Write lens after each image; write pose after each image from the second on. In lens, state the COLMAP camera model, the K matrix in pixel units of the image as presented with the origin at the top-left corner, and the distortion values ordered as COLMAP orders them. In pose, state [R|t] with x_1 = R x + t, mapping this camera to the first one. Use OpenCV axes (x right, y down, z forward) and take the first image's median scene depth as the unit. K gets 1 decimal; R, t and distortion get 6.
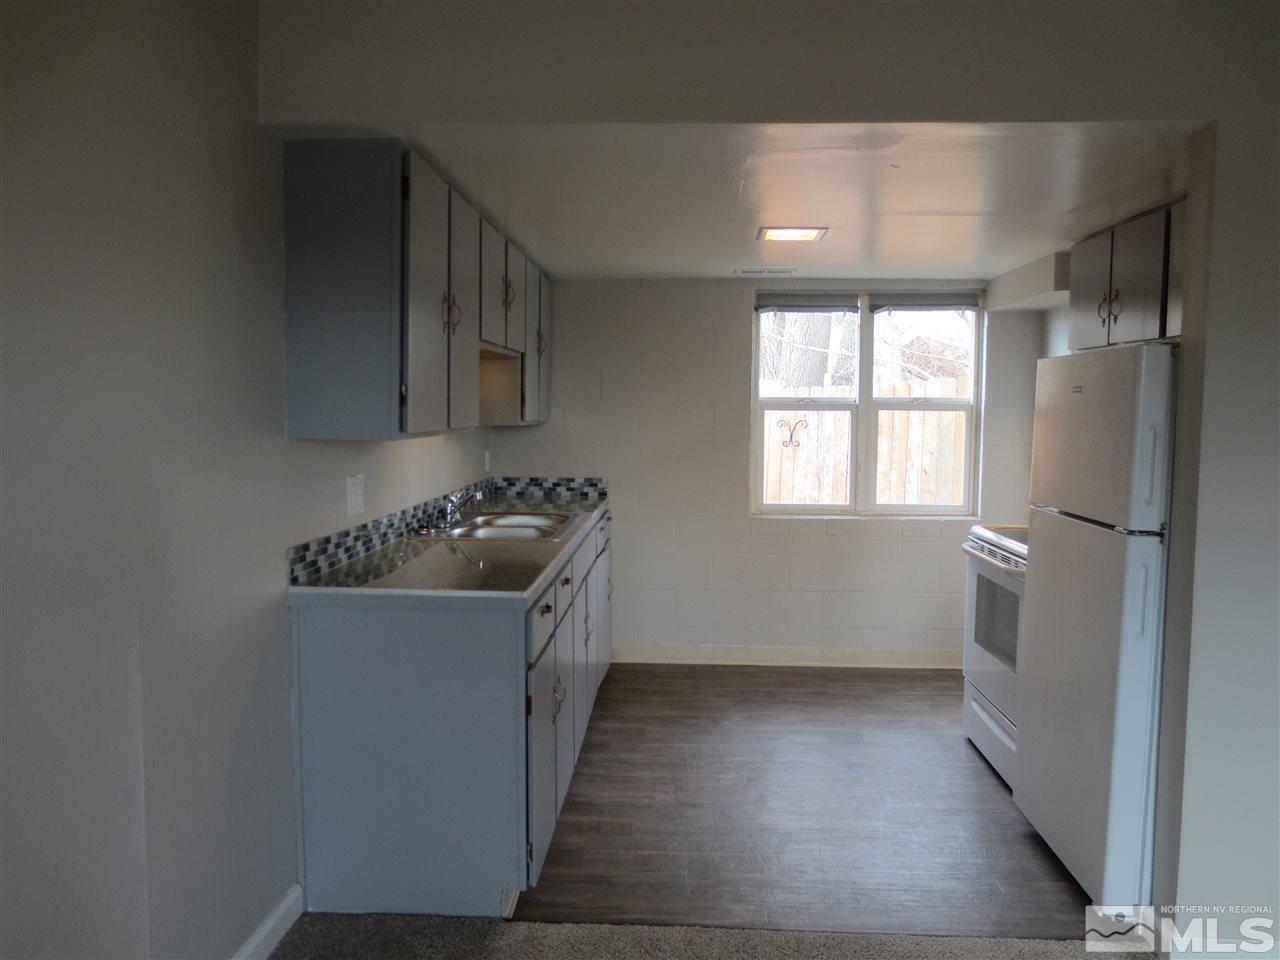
lens RADIAL K [[916.4, 0, 644.6], [0, 916.4, 479.9], [0, 0, 1]] dist [-0.029224, 0.017841]
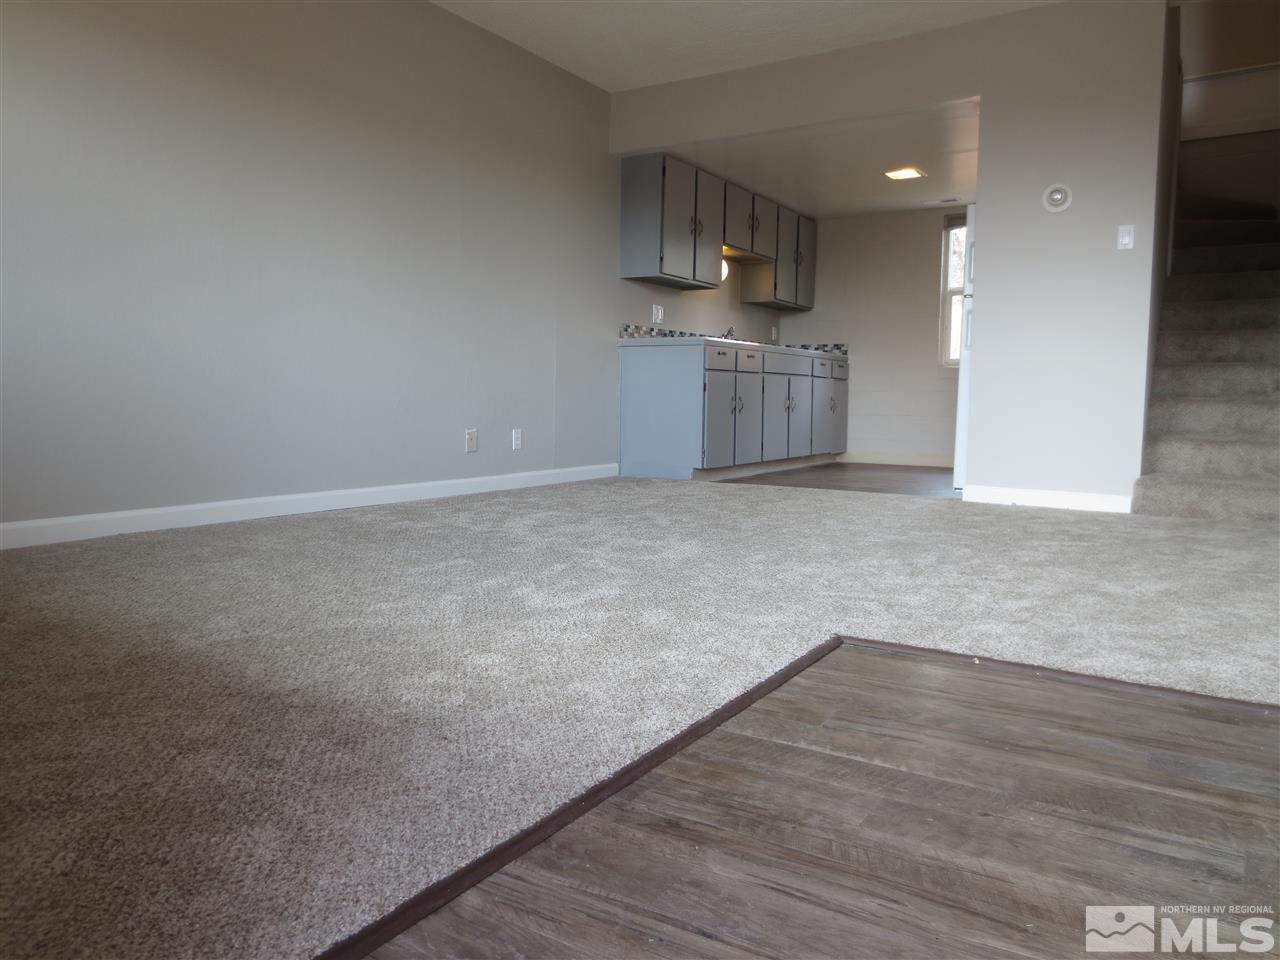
lens RADIAL K [[916.4, 0, 639.0], [0, 916.4, 476.3], [0, 0, 1]] dist [-0.029224, 0.017841]
pose [[0.866368, 0.046376, -0.497248, 0.501148], [-0.044293, 0.998891, 0.015989, 0.246094], [0.497438, 0.008172, 0.867461, -0.618744]]
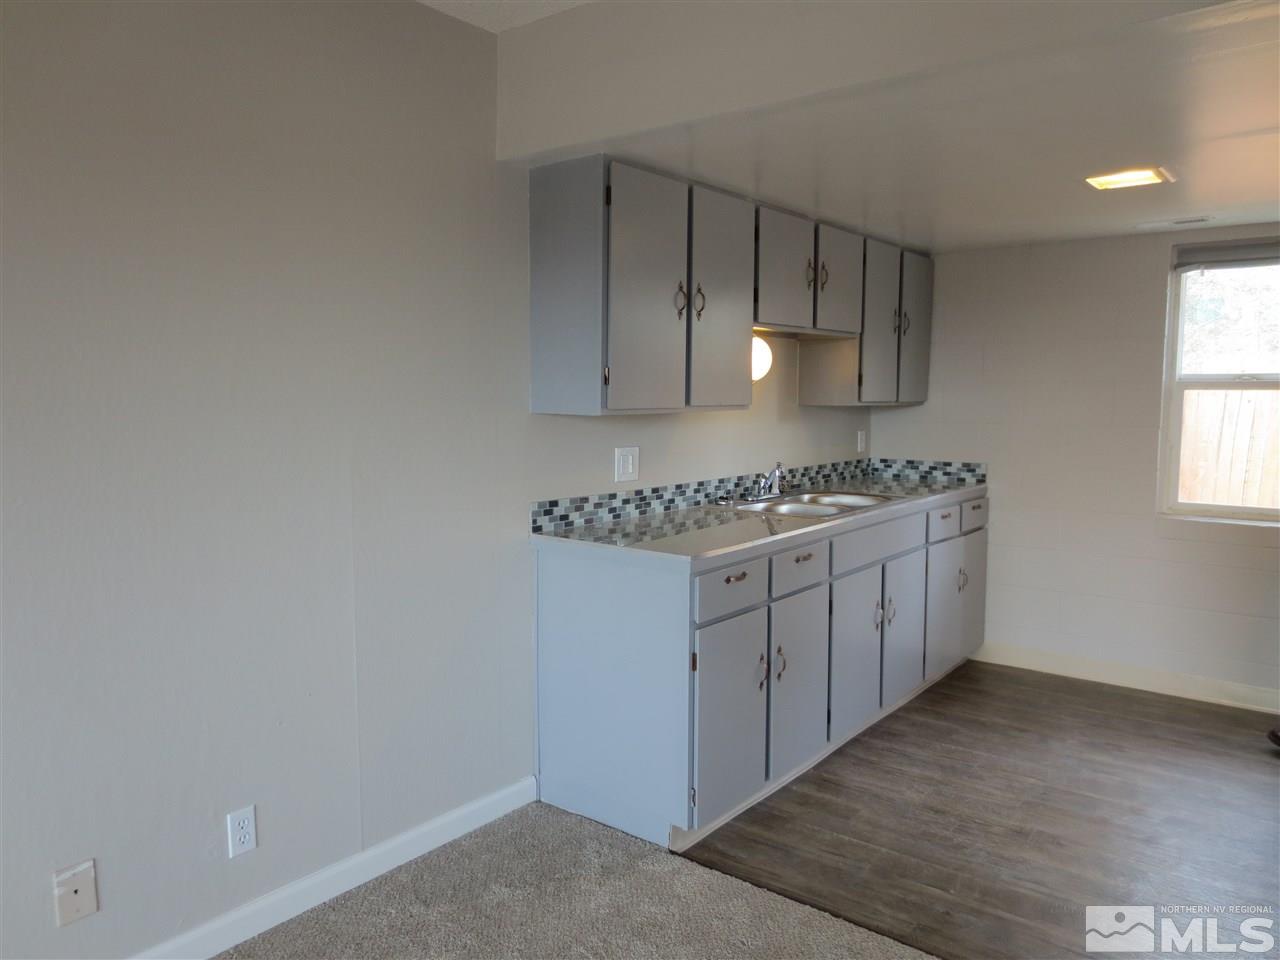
lens RADIAL K [[916.4, 0, 639.4], [0, 916.4, 480.8], [0, 0, 1]] dist [-0.029224, 0.017841]
pose [[0.808583, 0.051189, -0.586151, 0.247286], [-0.040385, 0.998687, 0.031507, 0.000468], [0.586994, -0.001804, 0.809589, 0.046846]]
